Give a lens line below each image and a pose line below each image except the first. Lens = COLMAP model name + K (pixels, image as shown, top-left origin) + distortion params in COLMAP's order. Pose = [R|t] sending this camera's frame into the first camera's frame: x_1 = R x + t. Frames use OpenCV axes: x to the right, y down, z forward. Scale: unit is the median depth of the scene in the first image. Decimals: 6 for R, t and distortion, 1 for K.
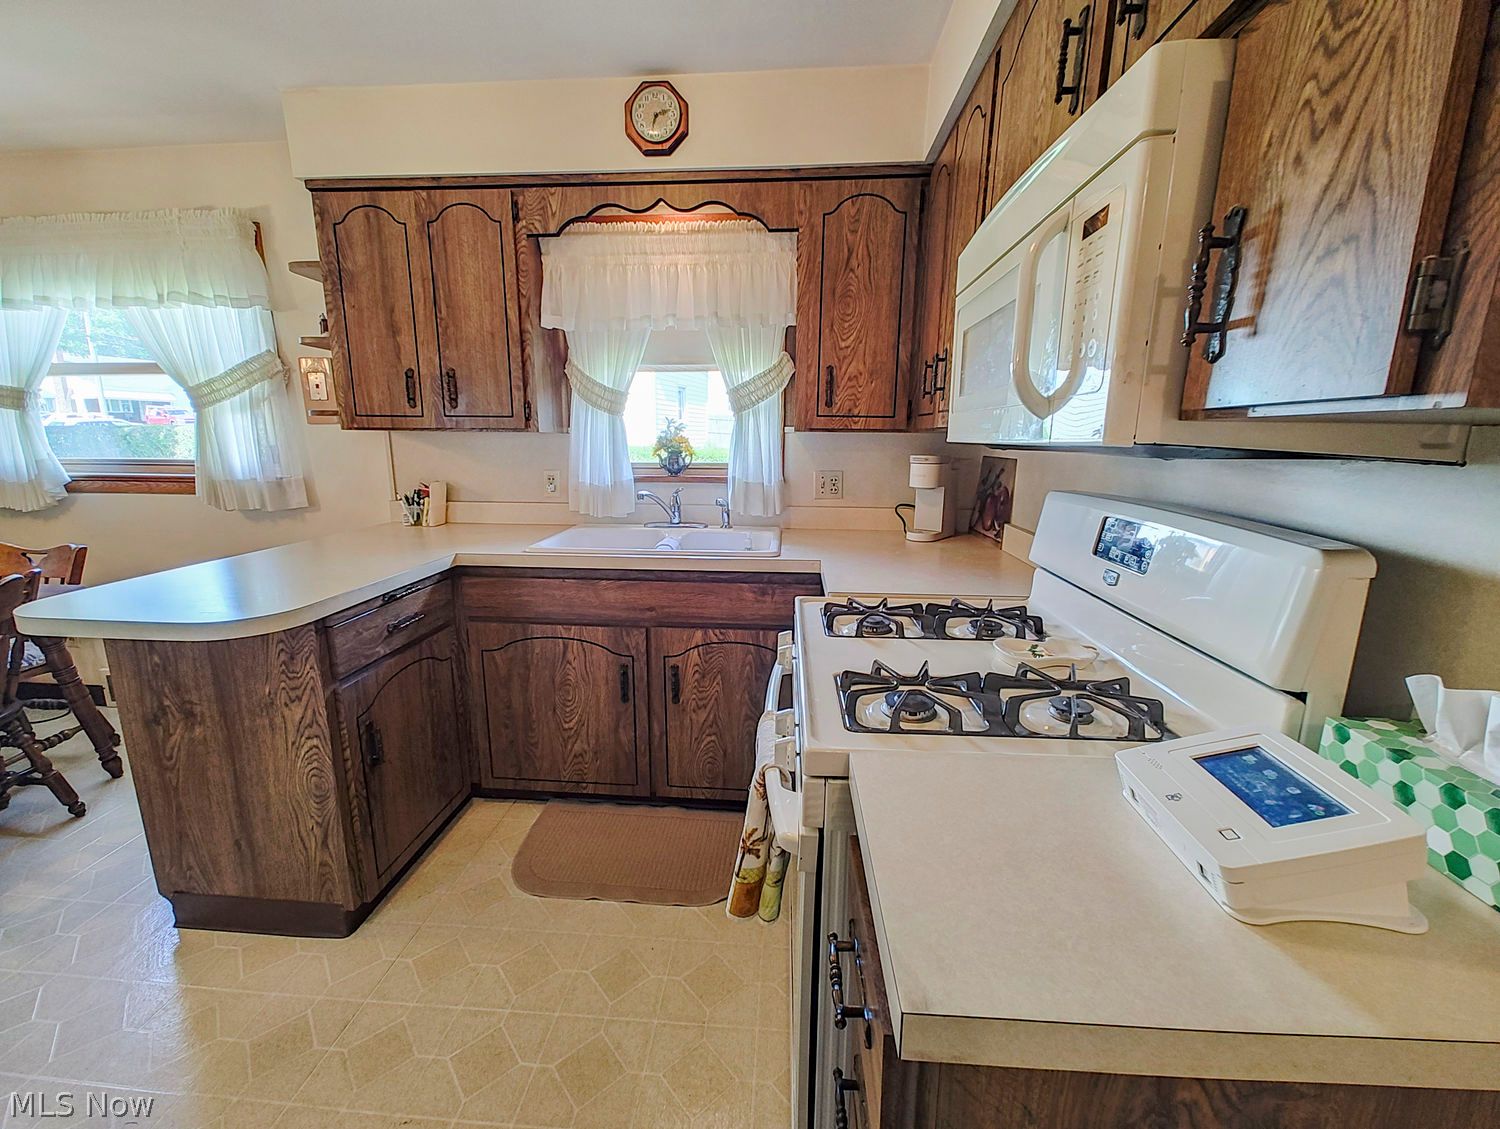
lens RADIAL K [[624.2, 0, 746.9], [0, 624.2, 569.6], [0, 0, 1]] dist [-0.003200, -0.000790]
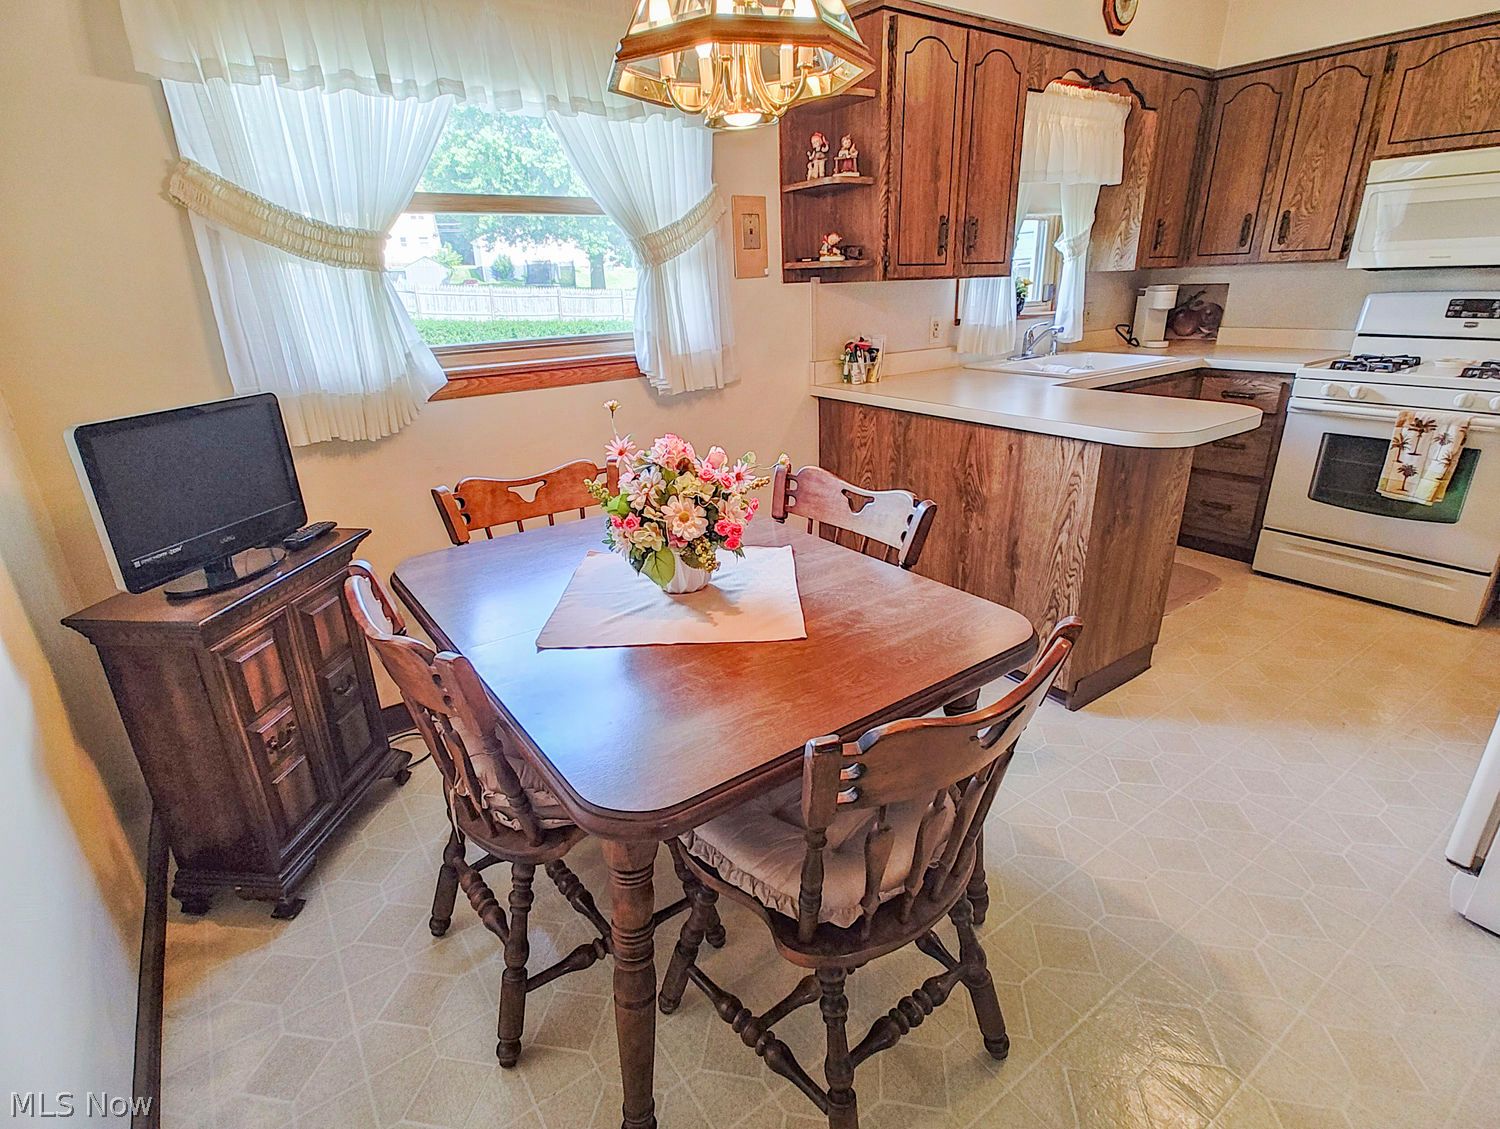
lens RADIAL K [[748.2, 0, 741.6], [0, 748.2, 572.1], [0, 0, 1]] dist [0.002775, 0.000668]
pose [[0.769797, -0.262819, 0.581670, -1.635527], [0.170884, 0.962888, 0.208915, -0.072247], [-0.614990, -0.061424, 0.786139, 0.202954]]
